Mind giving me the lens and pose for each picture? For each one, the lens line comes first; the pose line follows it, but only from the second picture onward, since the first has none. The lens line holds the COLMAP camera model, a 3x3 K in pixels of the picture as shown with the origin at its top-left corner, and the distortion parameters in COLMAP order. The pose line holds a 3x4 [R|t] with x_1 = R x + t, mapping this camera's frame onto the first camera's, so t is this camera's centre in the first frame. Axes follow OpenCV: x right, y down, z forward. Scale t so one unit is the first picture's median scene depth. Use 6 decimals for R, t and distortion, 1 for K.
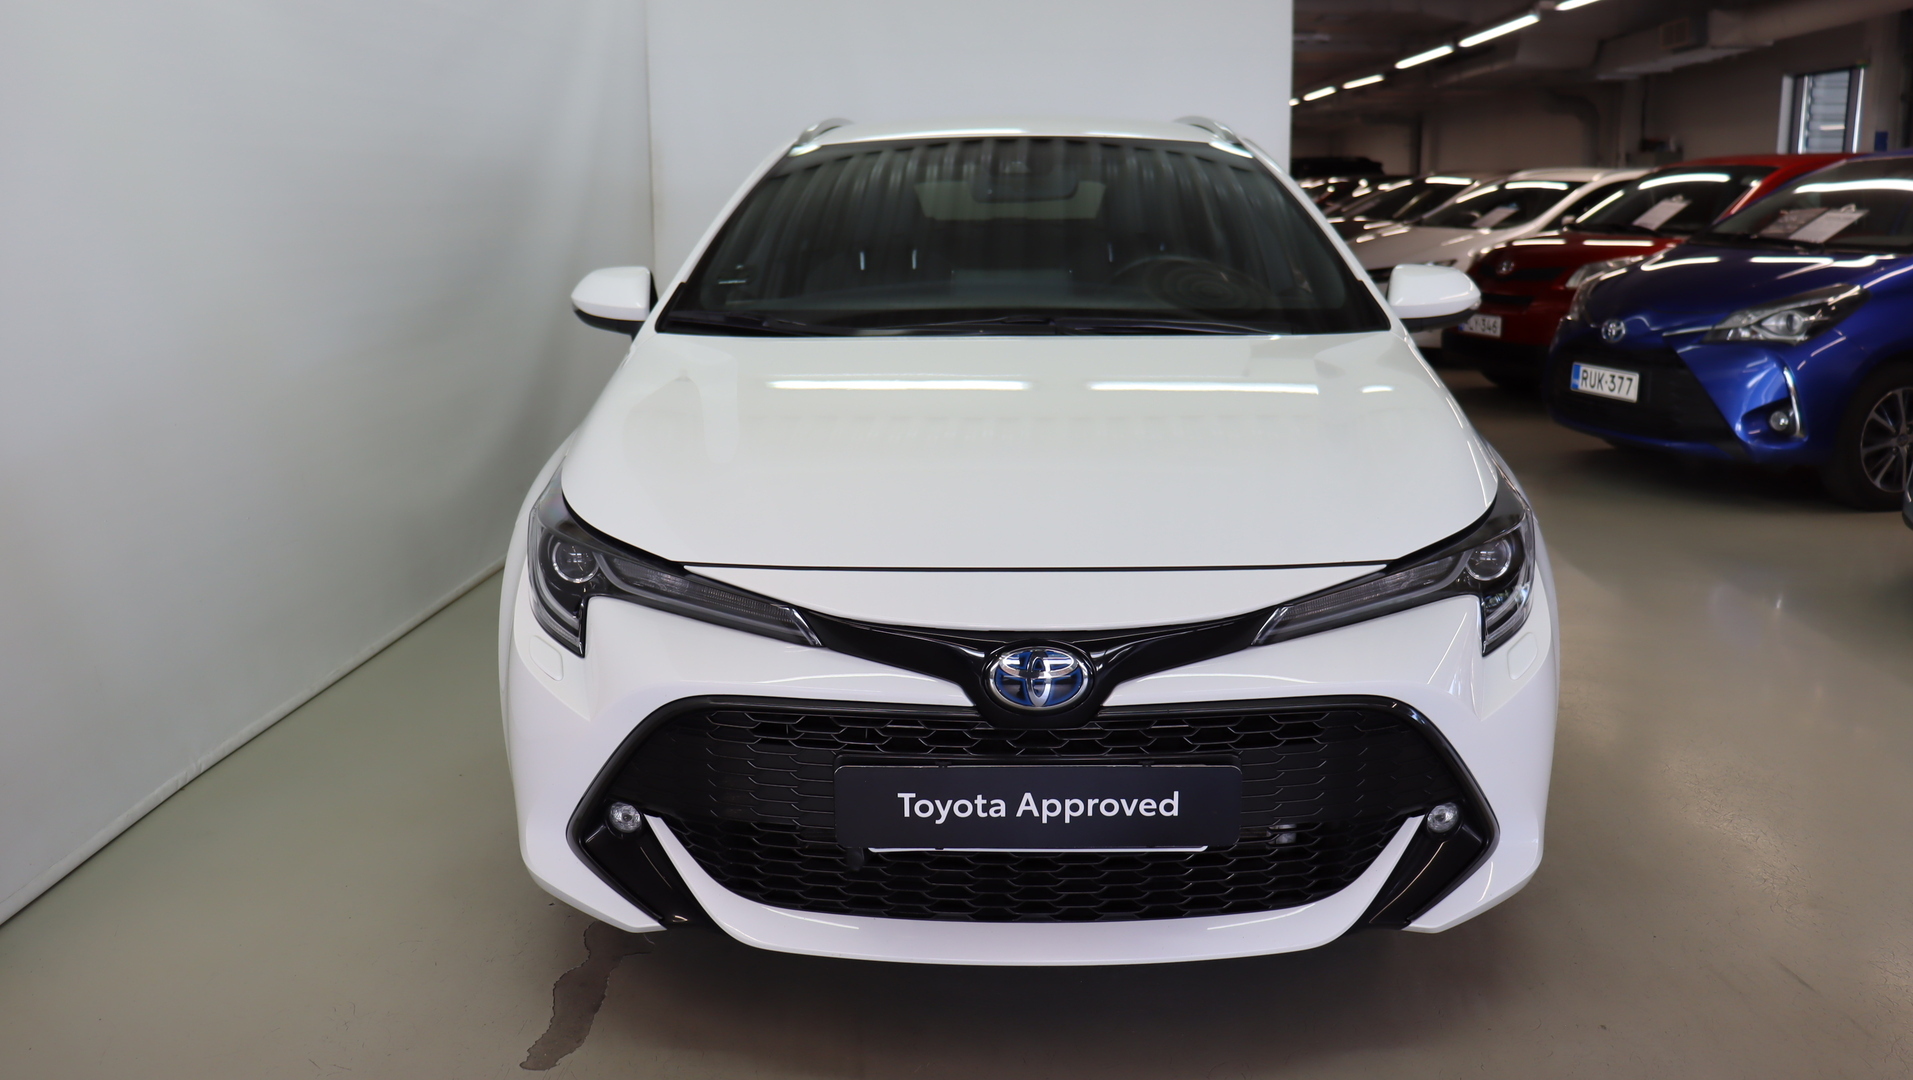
lens RADIAL K [[1742.7, 0, 956.5], [0, 1742.7, 540.0], [0, 0, 1]] dist [-0.090722, 0.024574]
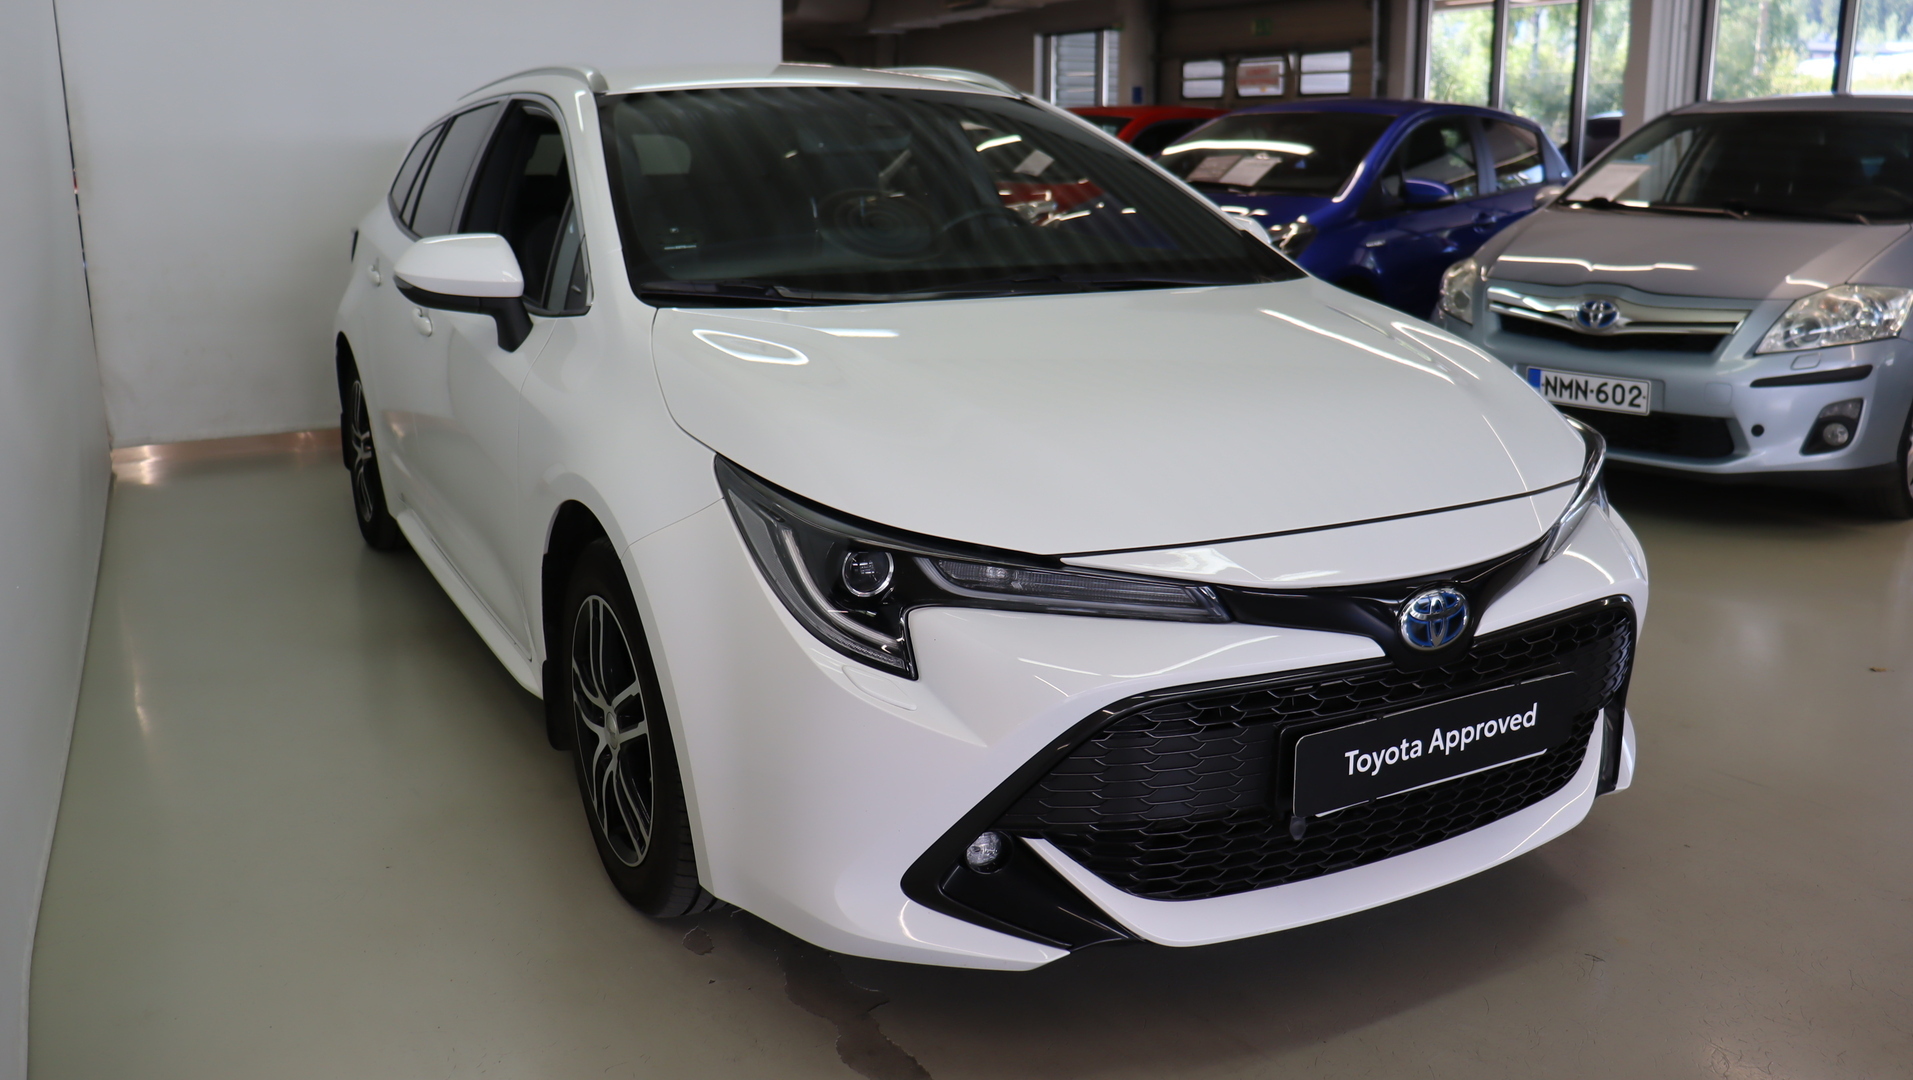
lens RADIAL K [[1742.7, 0, 956.5], [0, 1742.7, 540.0], [0, 0, 1]] dist [-0.090722, 0.024574]
pose [[0.828132, -0.116820, 0.548225, -0.752740], [0.100512, 0.993137, 0.059796, -0.058711], [-0.551448, 0.005584, 0.834190, 0.288898]]
